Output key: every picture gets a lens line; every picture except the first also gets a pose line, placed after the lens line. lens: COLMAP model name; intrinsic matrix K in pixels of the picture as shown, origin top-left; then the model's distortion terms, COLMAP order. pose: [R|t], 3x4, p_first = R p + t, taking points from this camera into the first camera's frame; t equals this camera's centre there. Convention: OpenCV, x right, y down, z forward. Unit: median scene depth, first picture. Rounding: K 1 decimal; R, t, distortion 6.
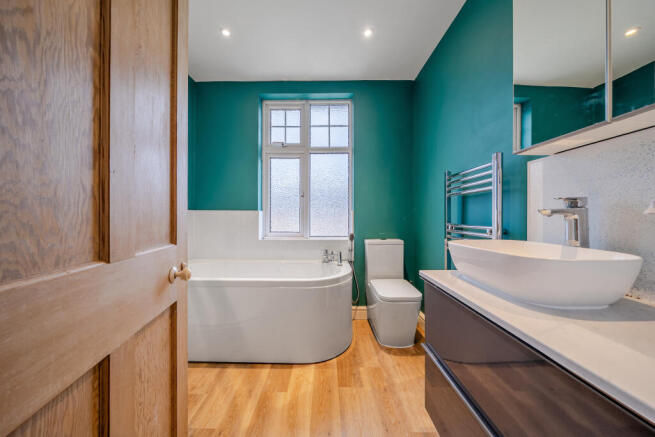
lens RADIAL K [[216.0, 0, 327.5], [0, 216.0, 218.5], [0, 0, 1]] dist [-0.003813, -0.000059]
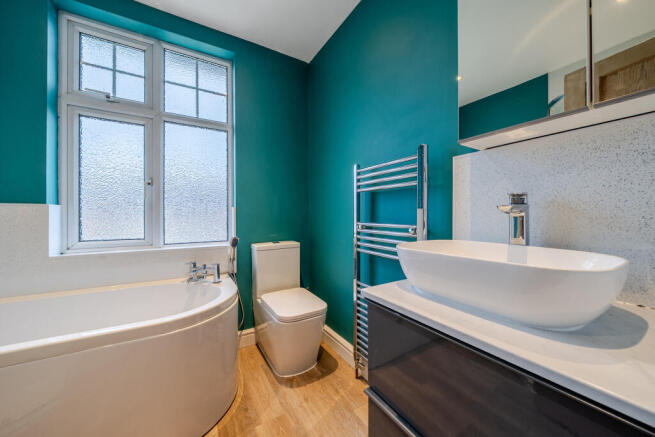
lens RADIAL K [[216.0, 0, 327.5], [0, 216.0, 218.5], [0, 0, 1]] dist [-0.003813, -0.000059]
pose [[0.839182, -0.005711, 0.543820, -0.025302], [0.003748, 0.999982, 0.004716, 0.001521], [-0.543838, -0.001919, 0.839188, 0.207610]]
